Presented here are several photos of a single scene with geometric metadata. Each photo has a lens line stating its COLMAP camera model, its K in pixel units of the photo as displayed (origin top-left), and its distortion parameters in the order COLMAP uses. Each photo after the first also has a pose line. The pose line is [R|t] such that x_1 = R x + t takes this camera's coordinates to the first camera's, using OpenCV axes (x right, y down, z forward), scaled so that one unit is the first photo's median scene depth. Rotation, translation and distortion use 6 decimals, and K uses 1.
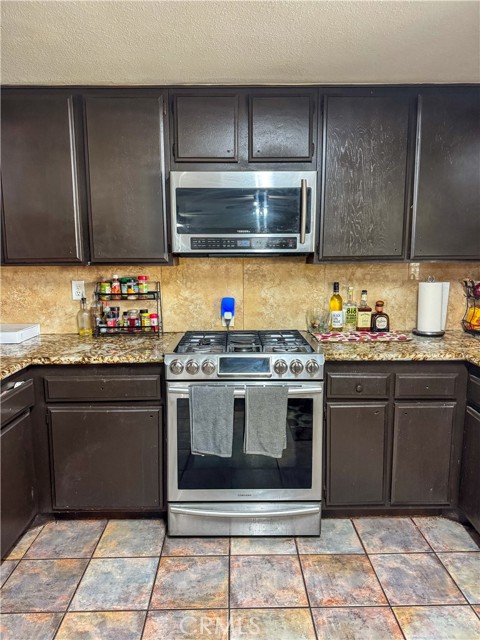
lens RADIAL K [[447.1, 0, 240.0], [0, 447.1, 320.0], [0, 0, 1]] dist [0.058291, -0.002743]
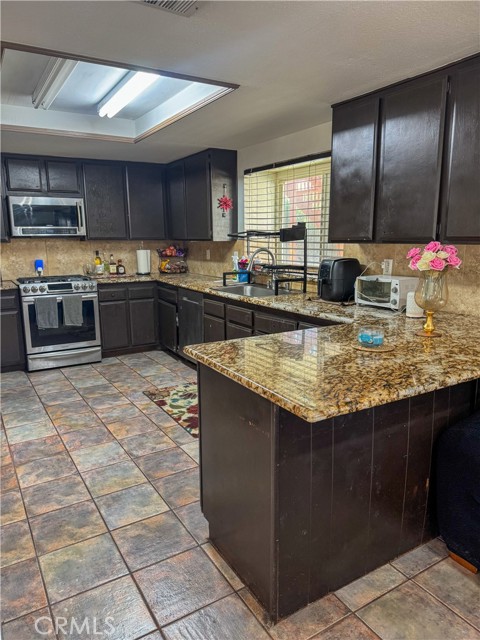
lens RADIAL K [[447.1, 0, 240.0], [0, 447.1, 320.0], [0, 0, 1]] dist [0.058291, -0.002743]
pose [[0.857871, -0.101809, 0.503679, -0.334935], [0.080979, 0.994714, 0.063138, 0.176132], [-0.507444, -0.013377, 0.861581, -1.259273]]
